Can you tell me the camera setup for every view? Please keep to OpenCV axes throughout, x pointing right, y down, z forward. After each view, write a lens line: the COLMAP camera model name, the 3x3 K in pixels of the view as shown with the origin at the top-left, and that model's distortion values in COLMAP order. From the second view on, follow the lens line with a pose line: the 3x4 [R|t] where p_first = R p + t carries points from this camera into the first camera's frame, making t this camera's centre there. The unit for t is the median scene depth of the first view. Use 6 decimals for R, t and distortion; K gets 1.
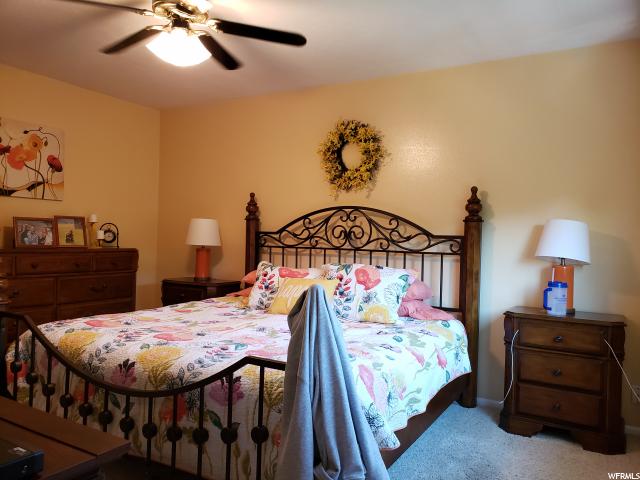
lens RADIAL K [[491.6, 0, 330.1], [0, 491.6, 231.3], [0, 0, 1]] dist [0.037879, -0.000664]
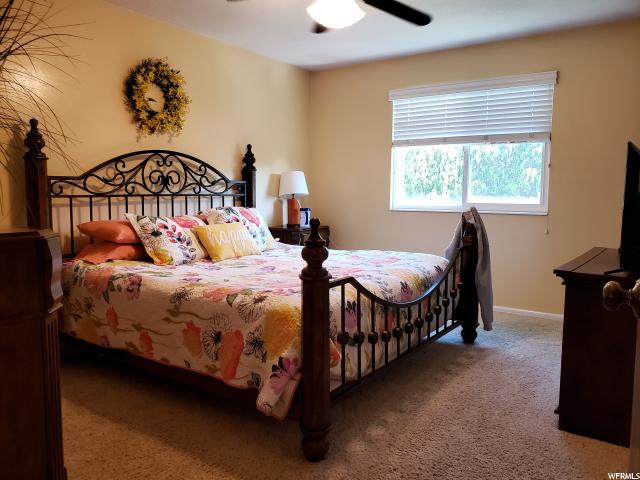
lens RADIAL K [[491.6, 0, 330.1], [0, 491.6, 231.3], [0, 0, 1]] dist [0.037879, -0.000664]
pose [[0.088014, -0.116796, 0.989248, -0.907386], [-0.020426, 0.992682, 0.119019, -0.015490], [-0.995910, -0.030682, 0.084985, 0.576120]]
